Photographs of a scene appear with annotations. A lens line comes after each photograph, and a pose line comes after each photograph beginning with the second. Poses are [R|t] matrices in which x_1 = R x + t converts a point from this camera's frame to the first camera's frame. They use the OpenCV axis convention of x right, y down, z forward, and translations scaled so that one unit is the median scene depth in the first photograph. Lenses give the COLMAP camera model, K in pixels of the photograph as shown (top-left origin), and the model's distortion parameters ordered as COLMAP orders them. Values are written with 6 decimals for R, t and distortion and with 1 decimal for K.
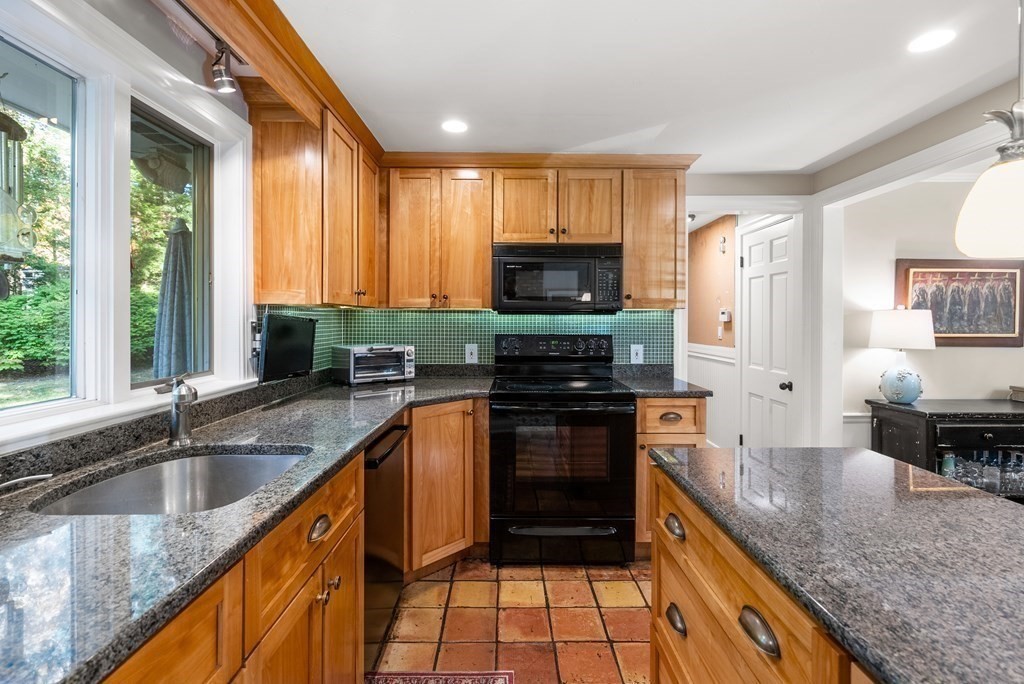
lens RADIAL K [[472.0, 0, 514.3], [0, 472.0, 321.4], [0, 0, 1]] dist [-0.002353, -0.000116]
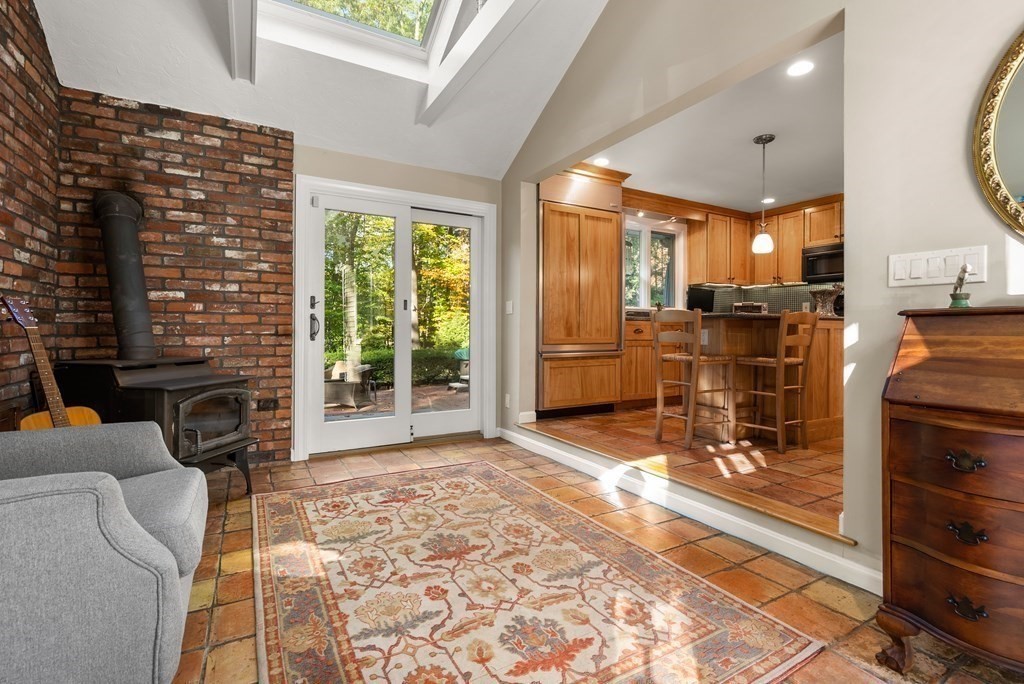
lens RADIAL K [[469.0, 0, 513.8], [0, 469.0, 331.1], [0, 0, 1]] dist [-0.004386, -0.000161]
pose [[0.480425, 0.002577, -0.877032, 1.071398], [-0.007234, 0.999973, -0.001025, 0.188692], [0.877006, 0.006836, 0.480430, -0.971249]]
